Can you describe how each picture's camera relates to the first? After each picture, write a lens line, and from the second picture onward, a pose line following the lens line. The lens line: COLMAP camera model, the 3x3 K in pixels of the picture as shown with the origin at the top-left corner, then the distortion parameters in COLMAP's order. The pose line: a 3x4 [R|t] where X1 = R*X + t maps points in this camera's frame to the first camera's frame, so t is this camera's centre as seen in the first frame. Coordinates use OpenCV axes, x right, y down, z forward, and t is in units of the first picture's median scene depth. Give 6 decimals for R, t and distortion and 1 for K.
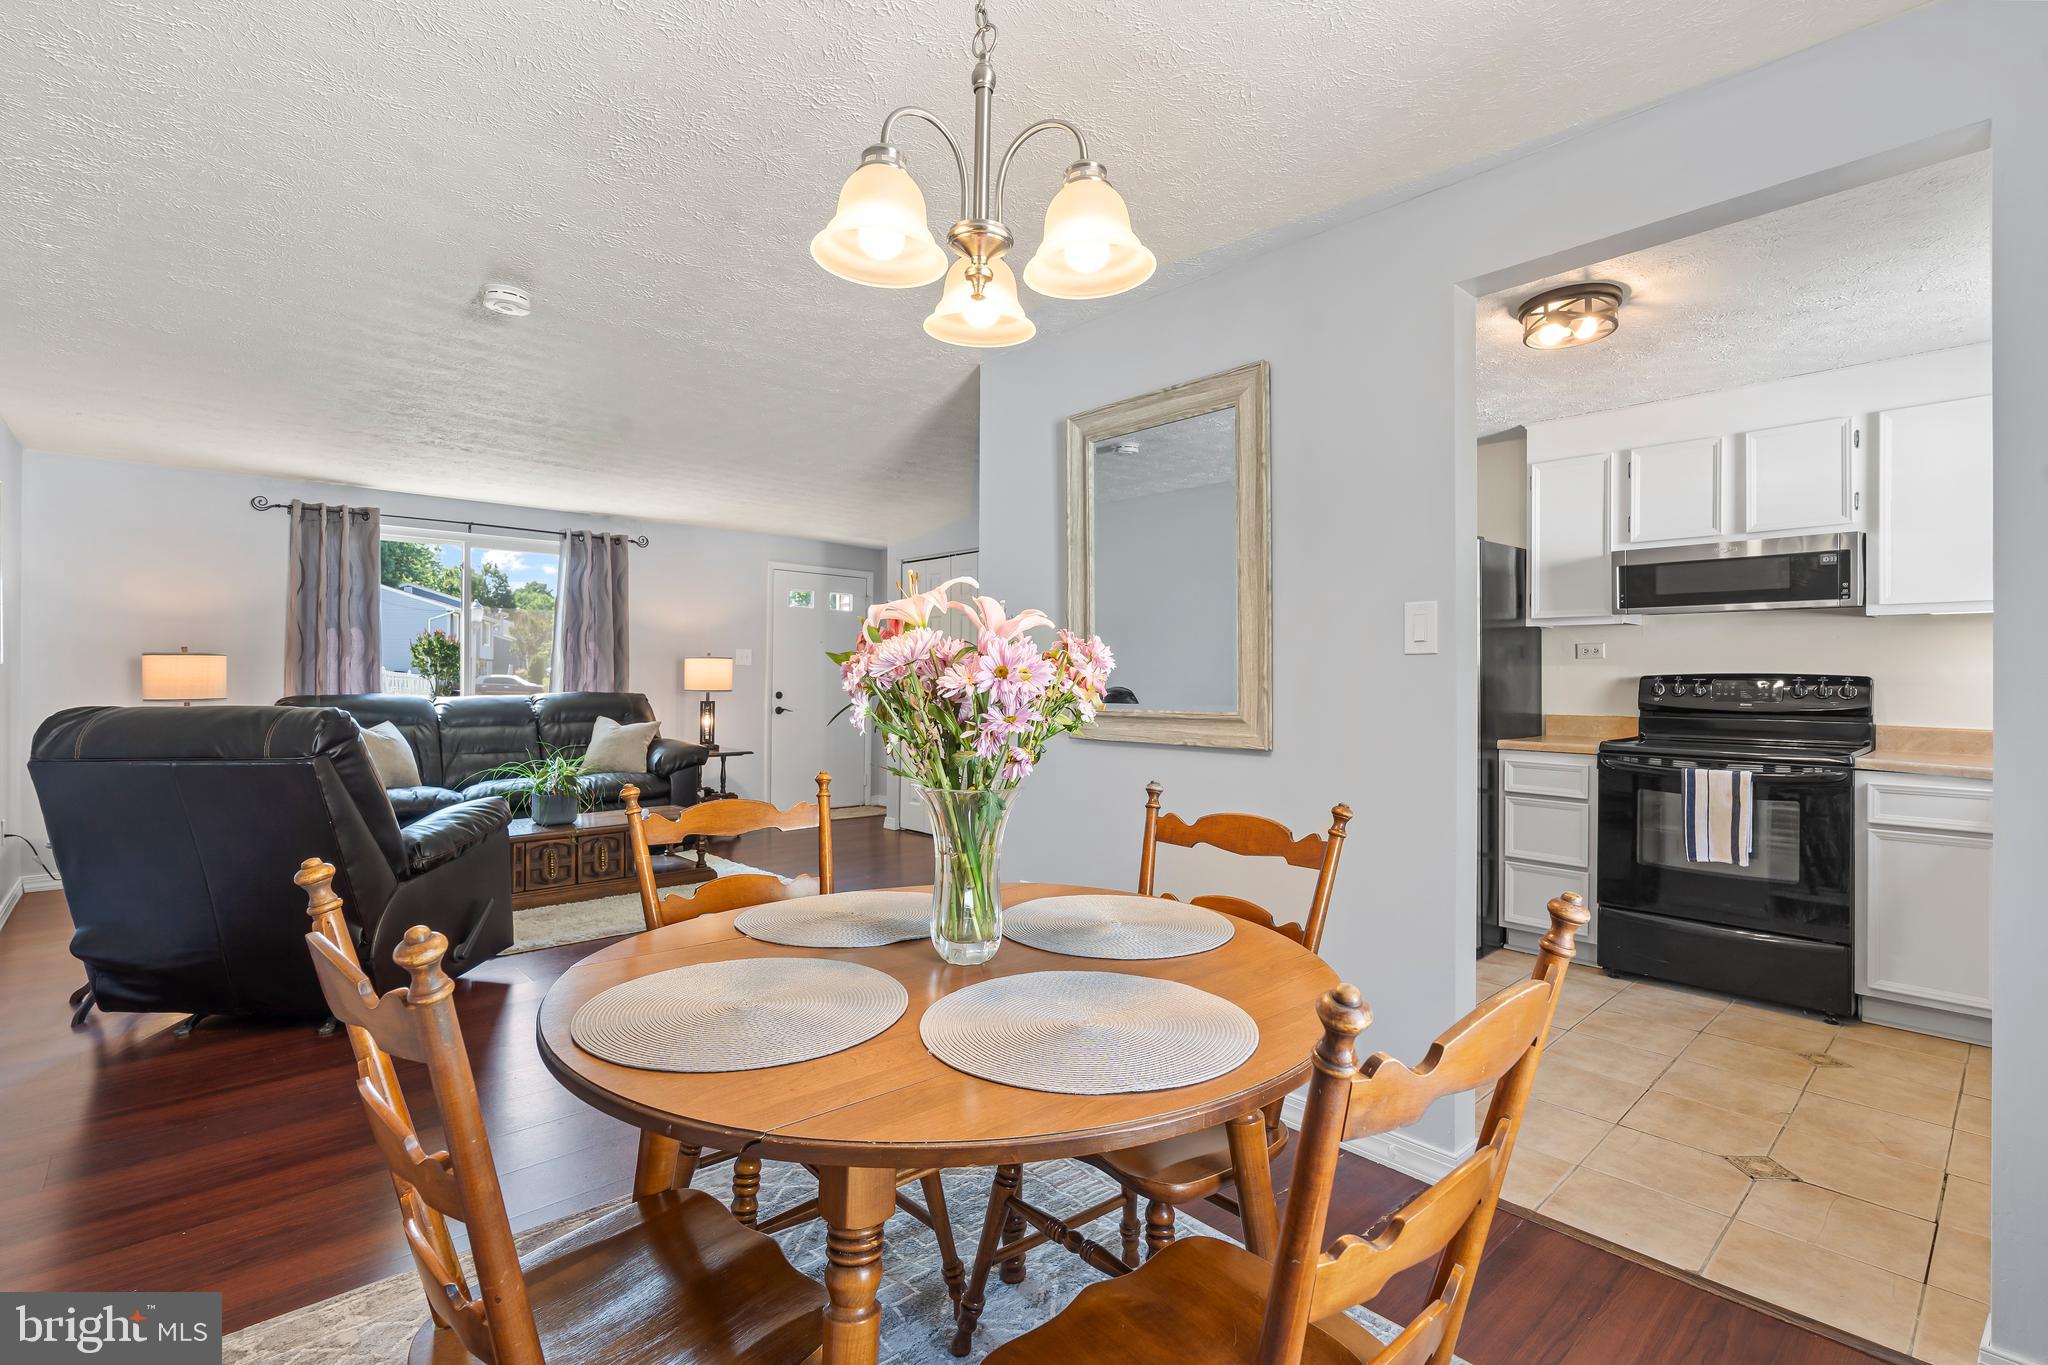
lens RADIAL K [[928.5, 0, 1033.2], [0, 928.5, 678.7], [0, 0, 1]] dist [-0.002664, 0.000113]
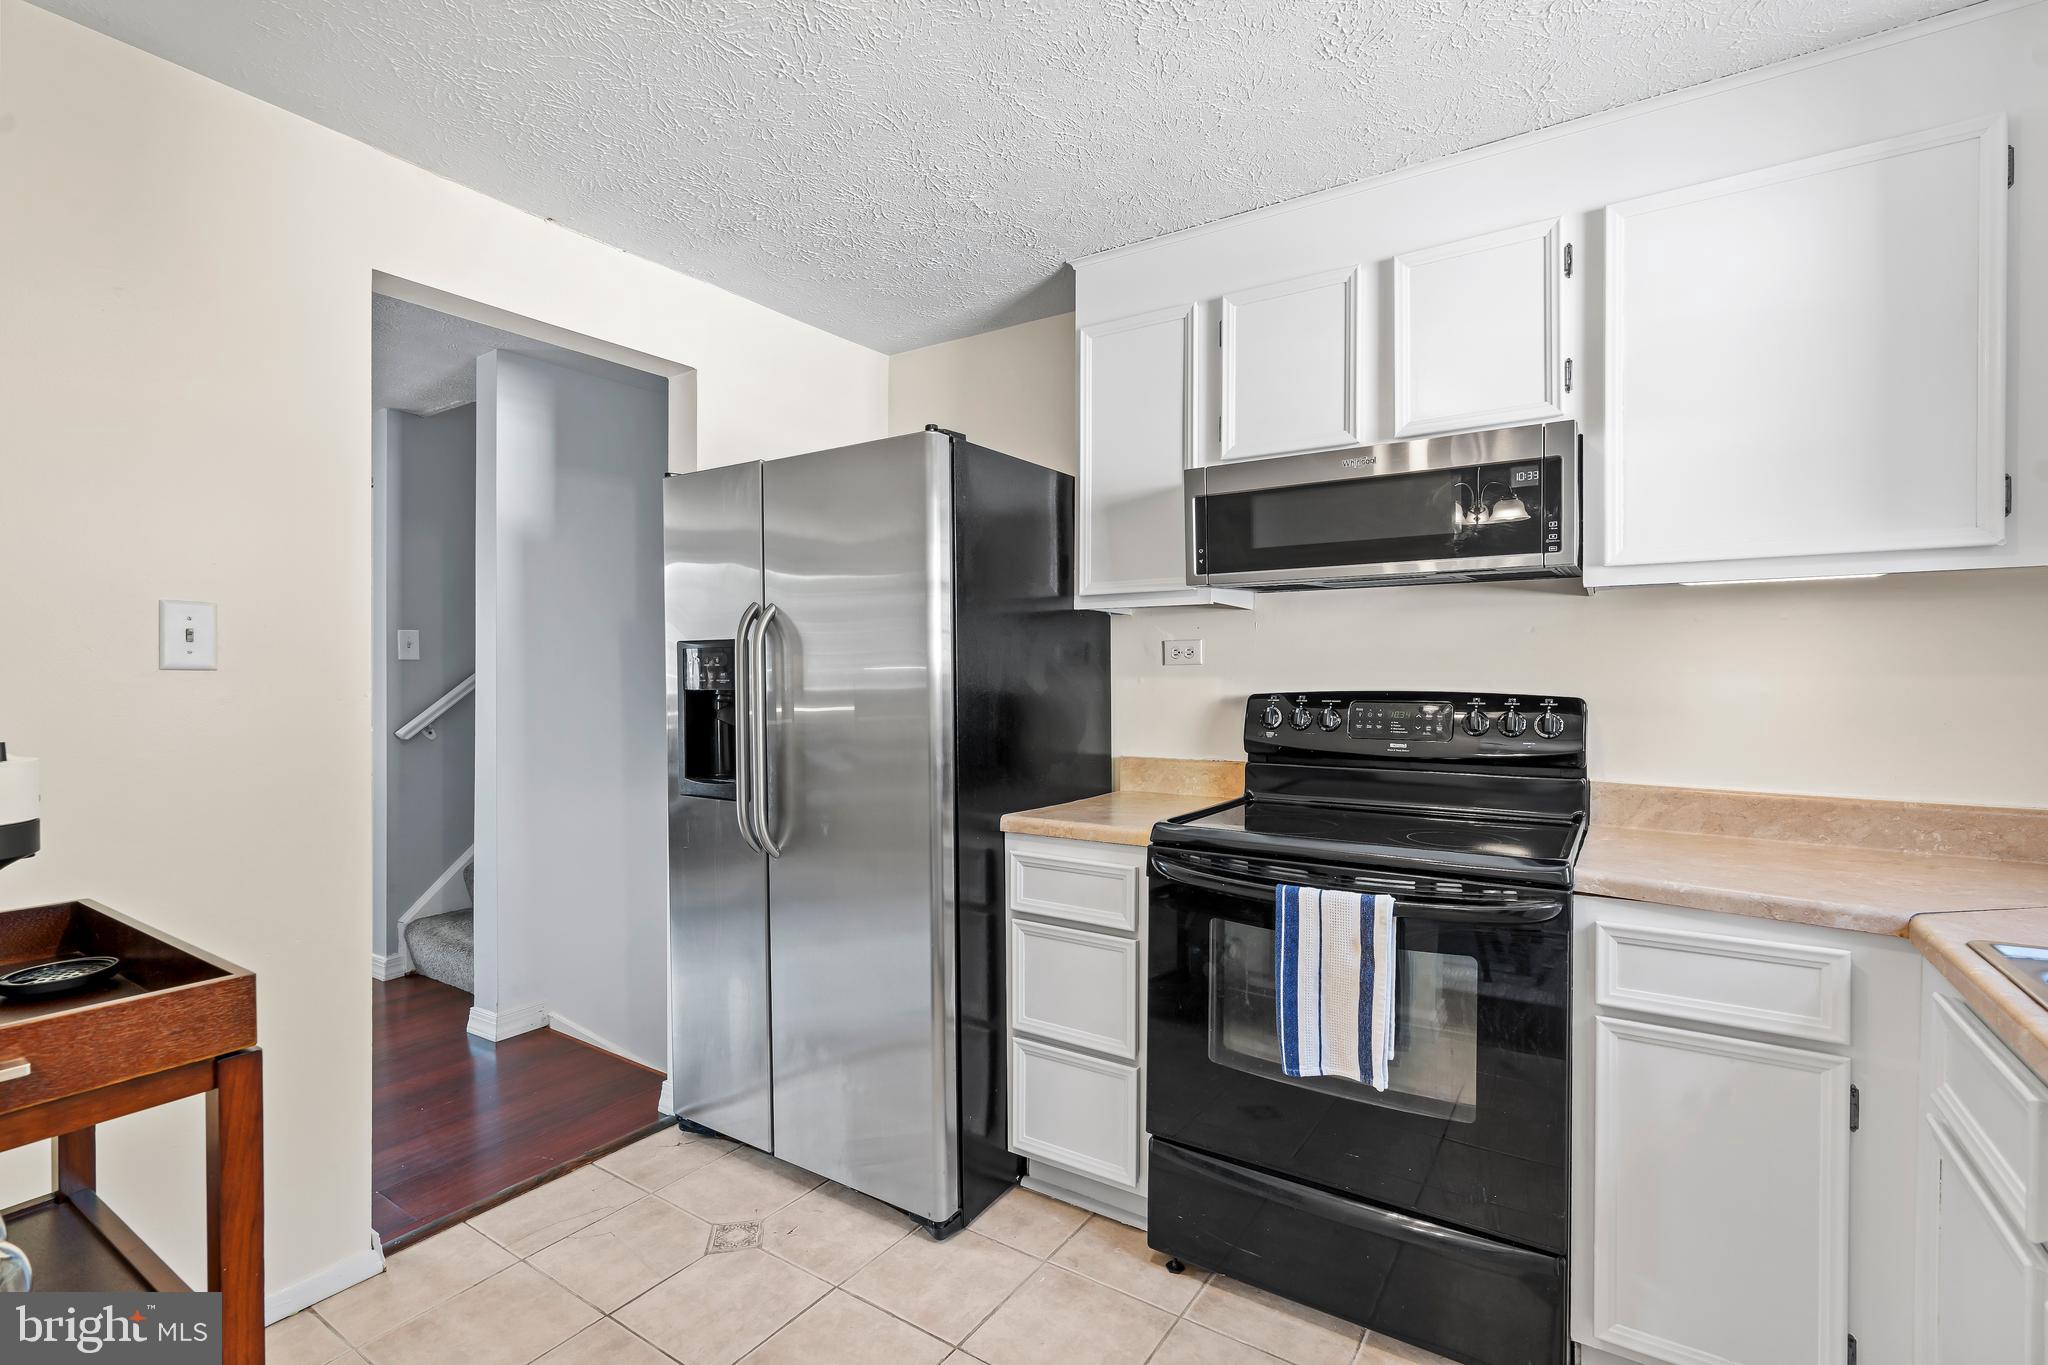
lens RADIAL K [[934.7, 0, 1030.0], [0, 934.7, 690.4], [0, 0, 1]] dist [-0.004237, -0.000661]
pose [[0.970376, -0.006934, 0.241499, 0.429026], [0.004288, 0.999925, 0.011477, -0.014756], [-0.241560, -0.010101, 0.970333, 0.518644]]
